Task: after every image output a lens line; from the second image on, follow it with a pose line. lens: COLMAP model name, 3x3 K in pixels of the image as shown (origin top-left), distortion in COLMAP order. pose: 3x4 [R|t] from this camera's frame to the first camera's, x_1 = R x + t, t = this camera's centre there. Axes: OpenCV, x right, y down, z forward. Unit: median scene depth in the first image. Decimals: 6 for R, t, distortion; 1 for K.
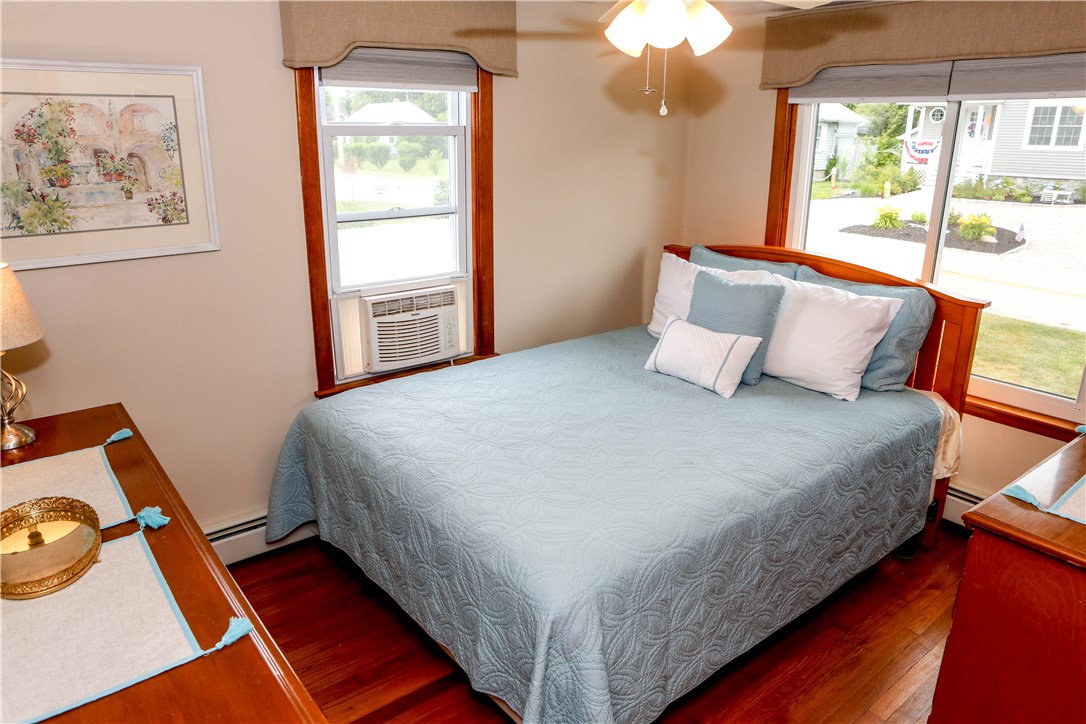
lens RADIAL K [[736.4, 0, 543.0], [0, 736.4, 362.0], [0, 0, 1]] dist [-0.103313, 0.067908]
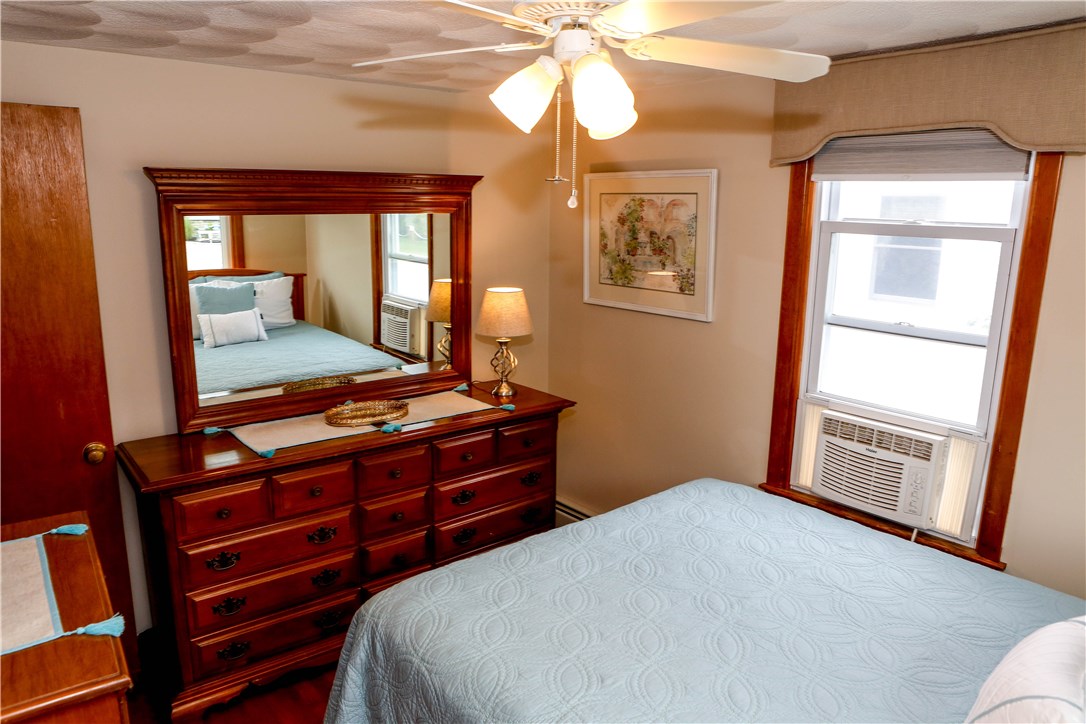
lens RADIAL K [[753.9, 0, 528.9], [0, 753.9, 367.1], [0, 0, 1]] dist [-0.105301, 0.072609]
pose [[-0.011905, 0.204662, -0.978760, 0.818390], [-0.311391, 0.929398, 0.198127, -0.259488], [0.950207, 0.307136, 0.052665, 0.752726]]
